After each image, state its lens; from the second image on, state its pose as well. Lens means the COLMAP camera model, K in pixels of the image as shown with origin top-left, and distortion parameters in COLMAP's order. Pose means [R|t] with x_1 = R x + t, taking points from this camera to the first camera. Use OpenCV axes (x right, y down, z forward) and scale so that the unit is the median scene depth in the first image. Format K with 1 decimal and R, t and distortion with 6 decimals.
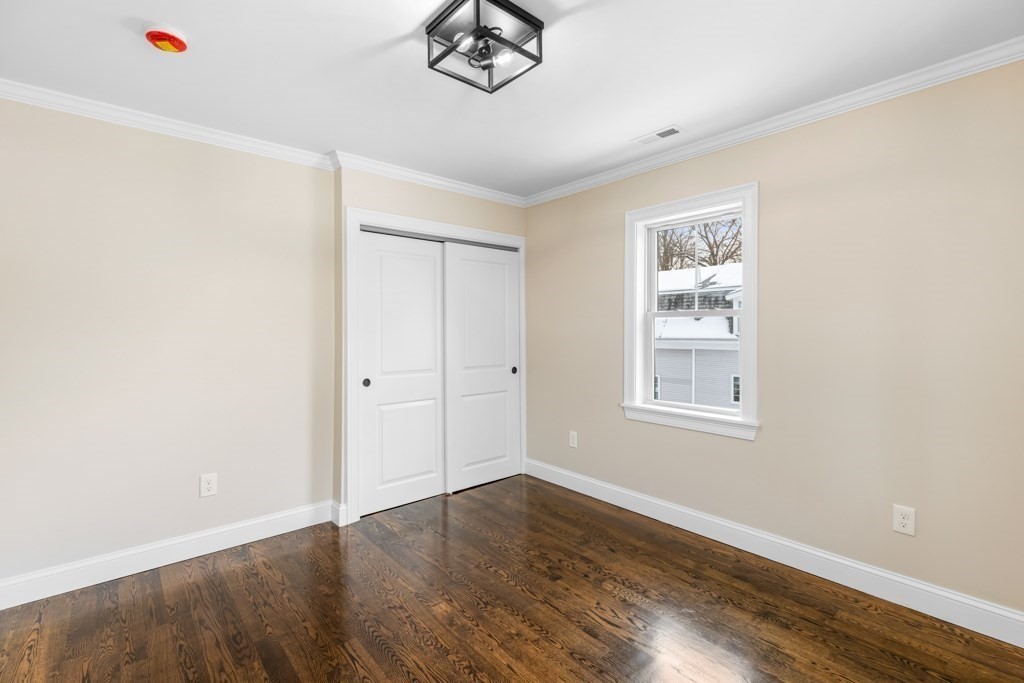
lens RADIAL K [[461.9, 0, 512.8], [0, 461.9, 332.1], [0, 0, 1]] dist [0.001596, 0.000247]
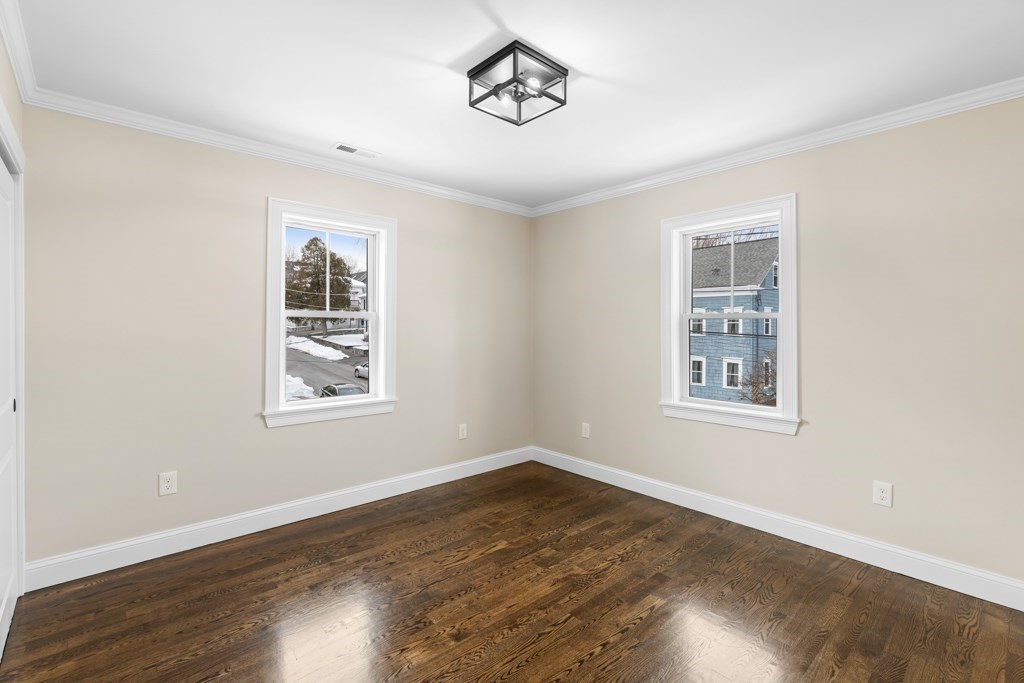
lens RADIAL K [[461.9, 0, 512.8], [0, 461.9, 332.1], [0, 0, 1]] dist [0.001596, 0.000247]
pose [[-0.025507, -0.007641, 0.999645, -0.947242], [-0.002034, 0.999969, 0.007592, -0.008582], [-0.999673, -0.001839, -0.025522, 0.793001]]
